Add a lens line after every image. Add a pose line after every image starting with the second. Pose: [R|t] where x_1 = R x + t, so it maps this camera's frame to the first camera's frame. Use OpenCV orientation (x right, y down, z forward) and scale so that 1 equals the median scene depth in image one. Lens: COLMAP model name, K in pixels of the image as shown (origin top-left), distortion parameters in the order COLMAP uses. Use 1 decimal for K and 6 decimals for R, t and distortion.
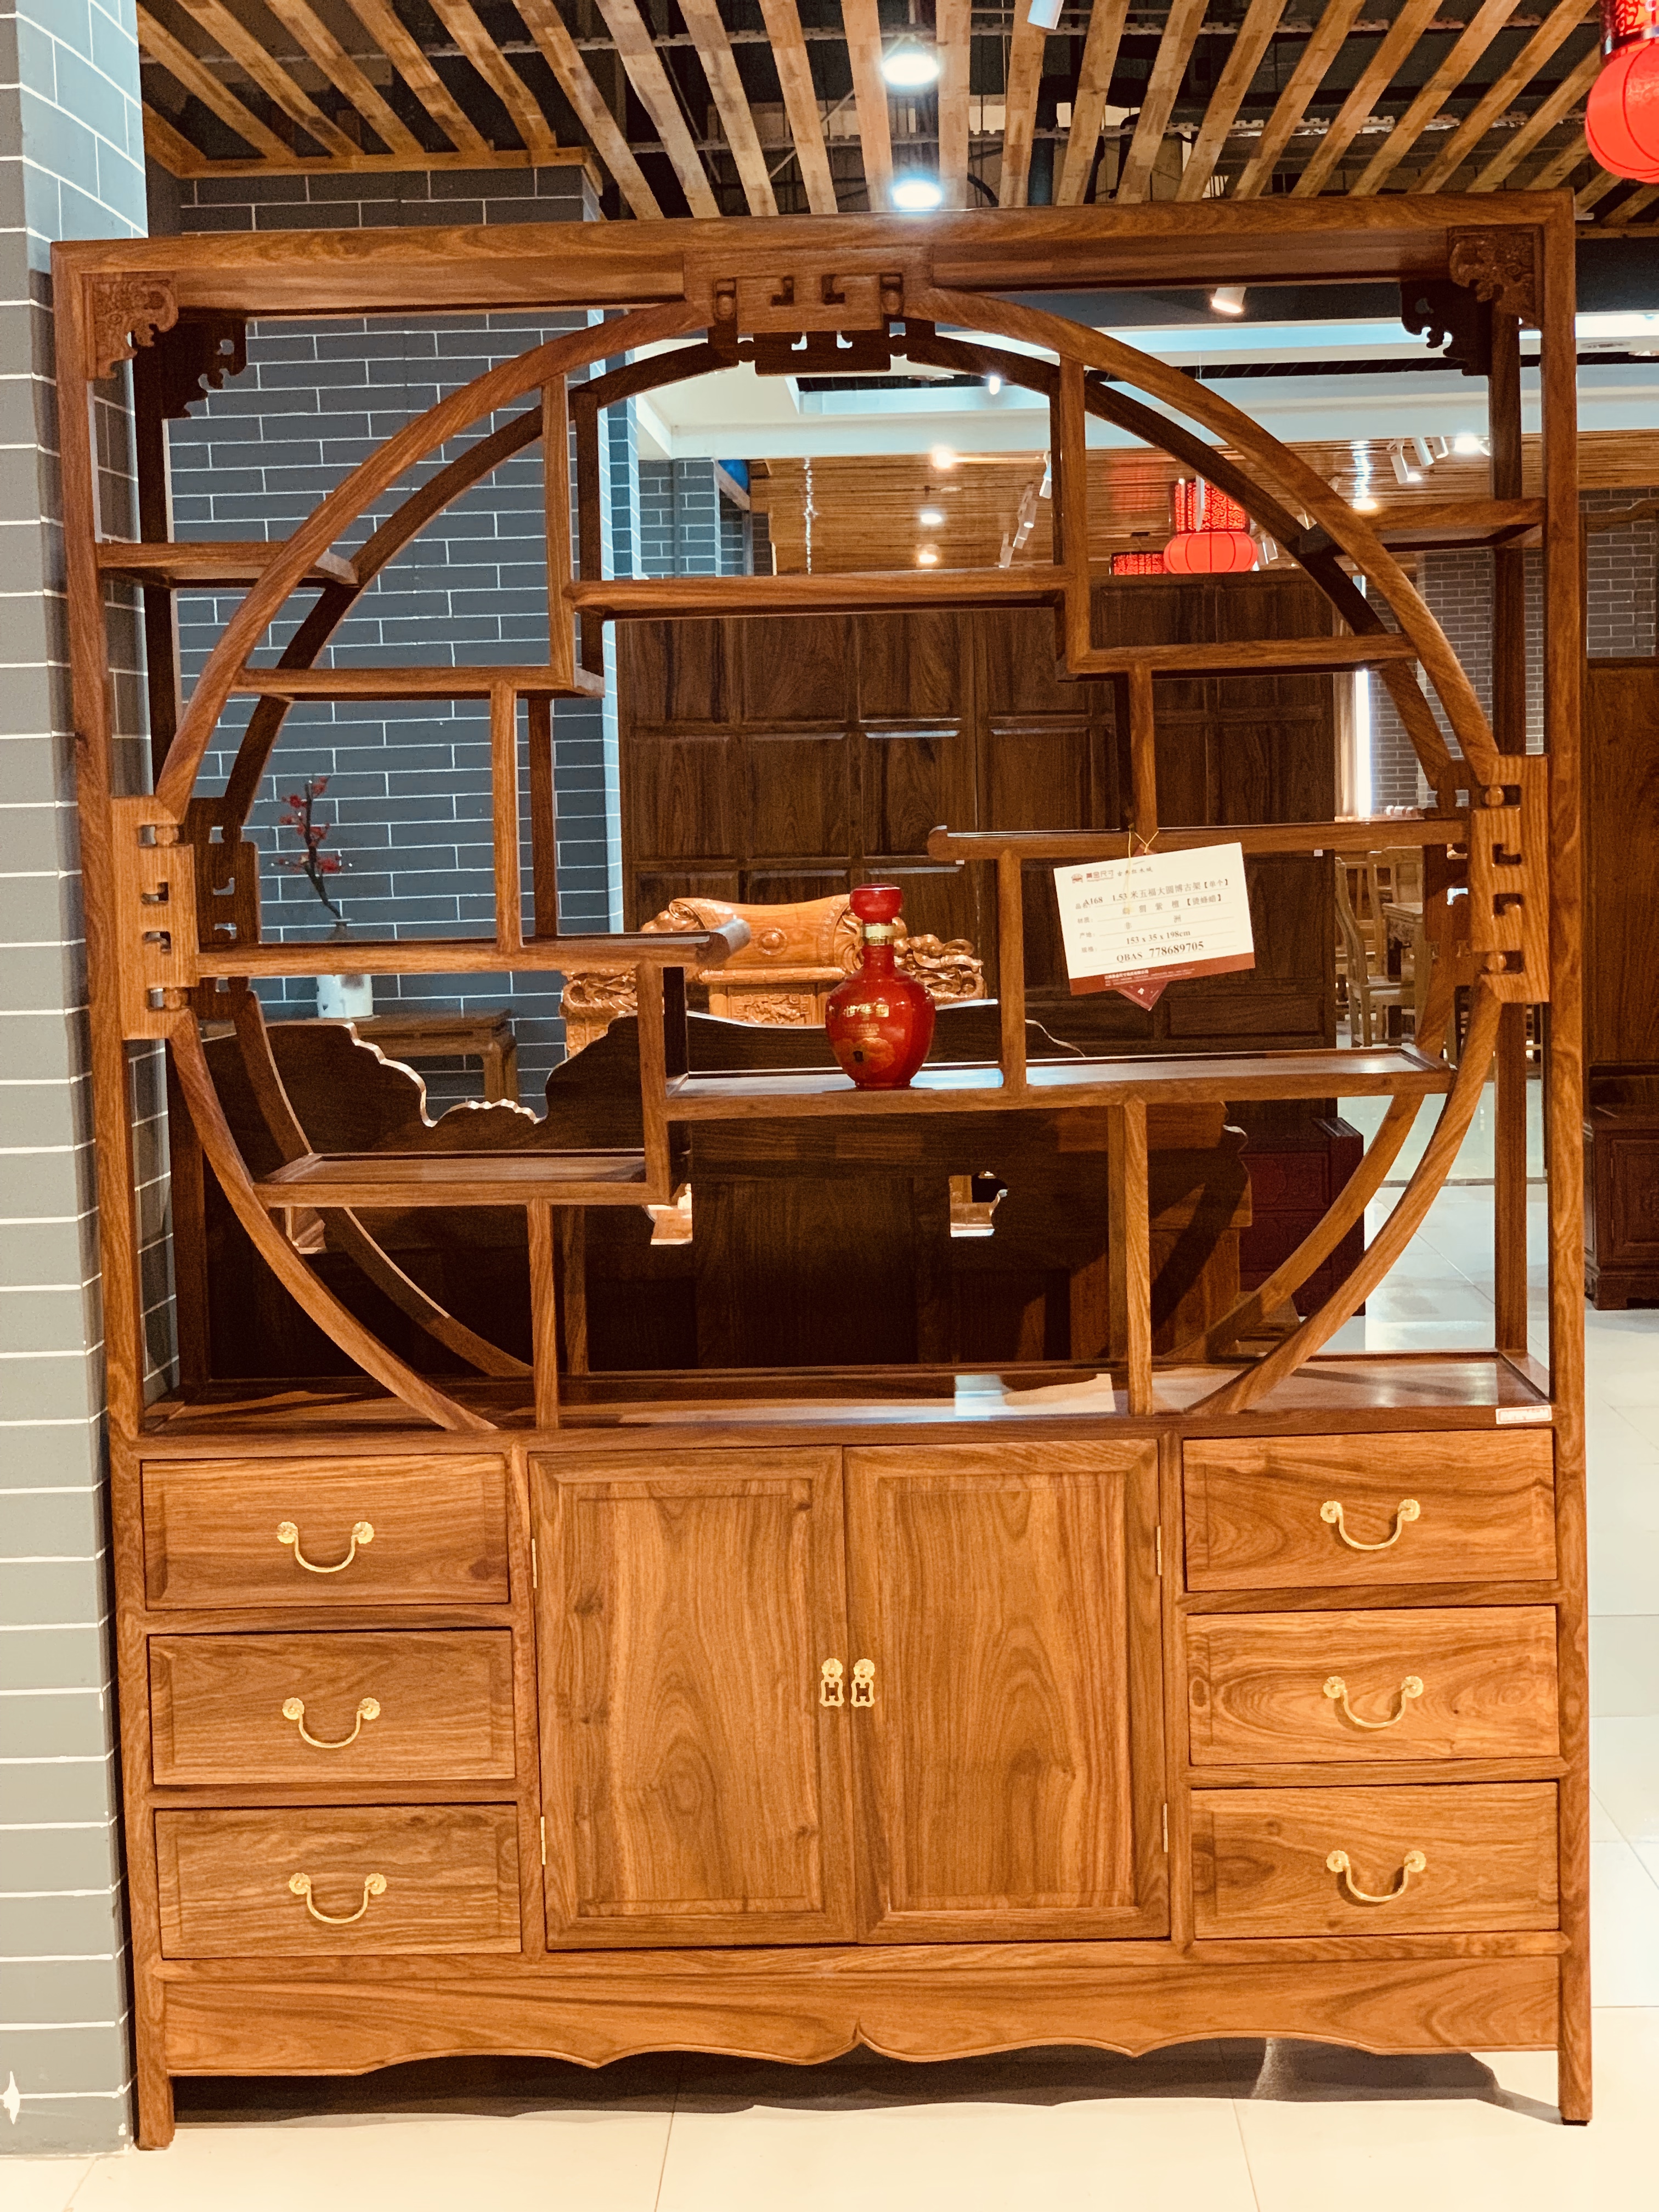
lens RADIAL K [[3323.7, 0, 825.3], [0, 3323.7, 1097.7], [0, 0, 1]] dist [0.031787, 0.000000]
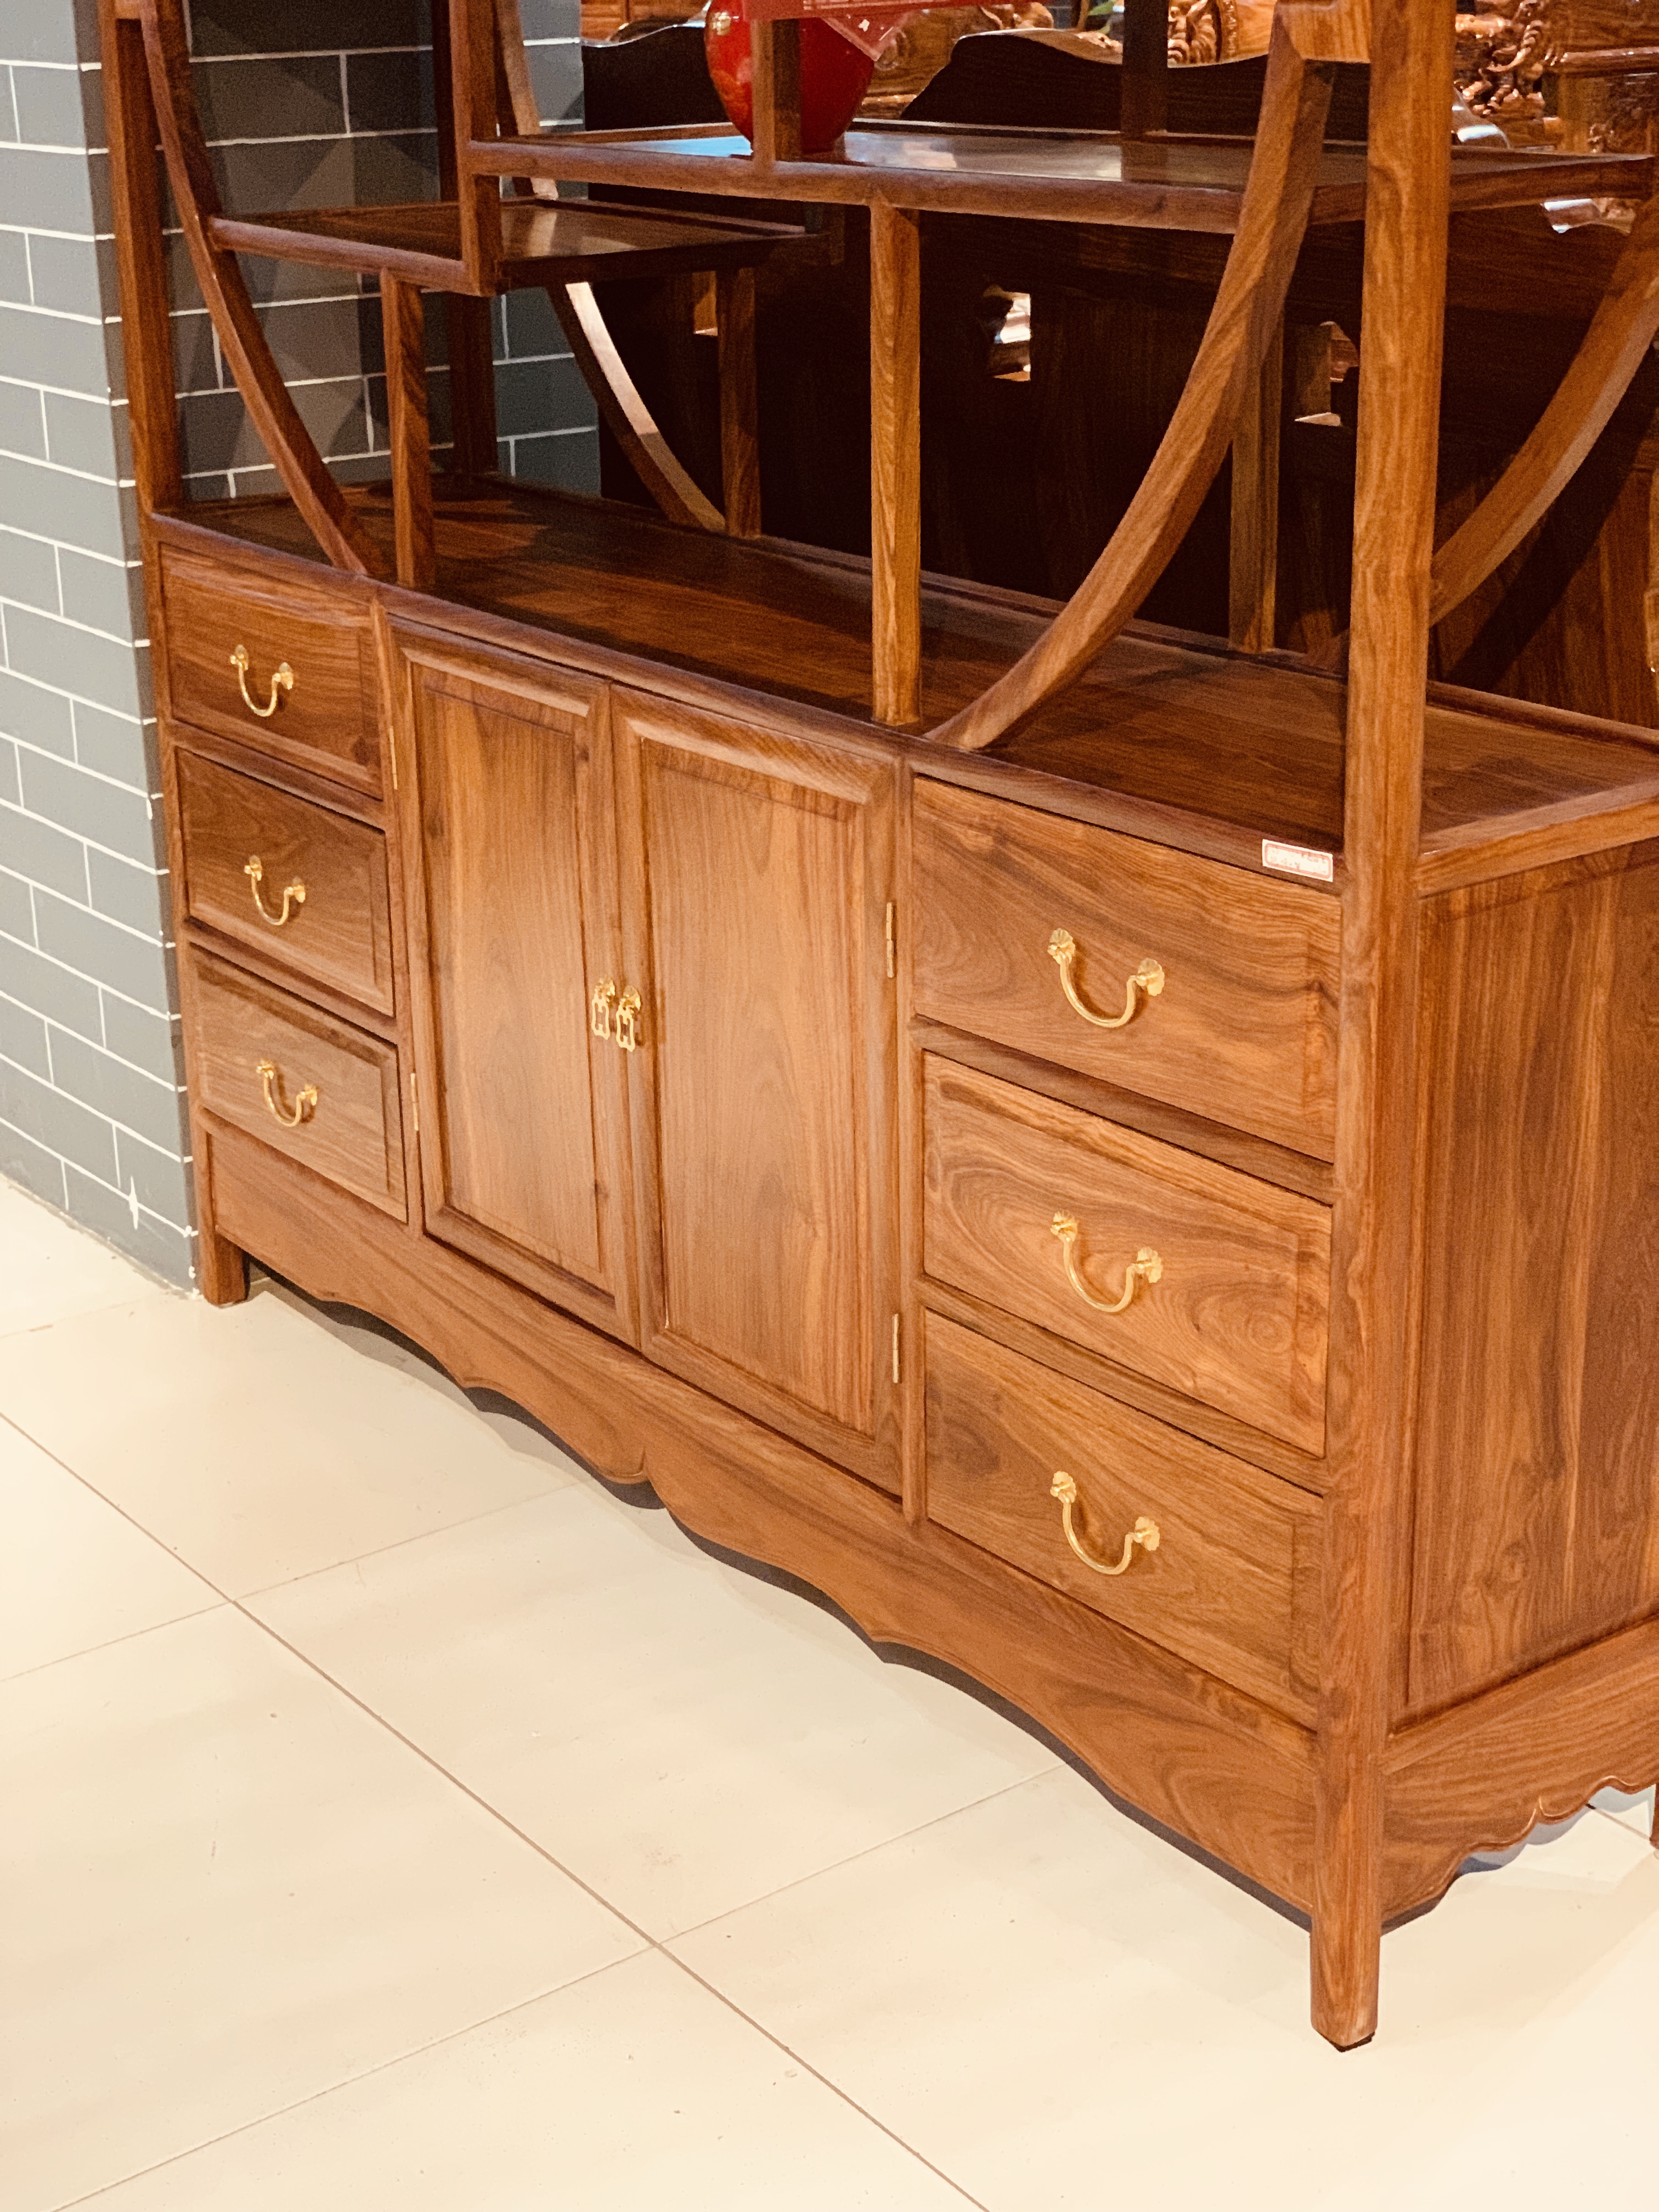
lens RADIAL K [[3323.7, 0, 837.2], [0, 3323.7, 1128.9], [0, 0, 1]] dist [0.031787, 0.000000]
pose [[0.638051, 0.286558, -0.714685, 0.545701], [-0.073825, 0.946661, 0.313662, -0.027456], [0.766446, -0.147371, 0.625173, 0.576588]]
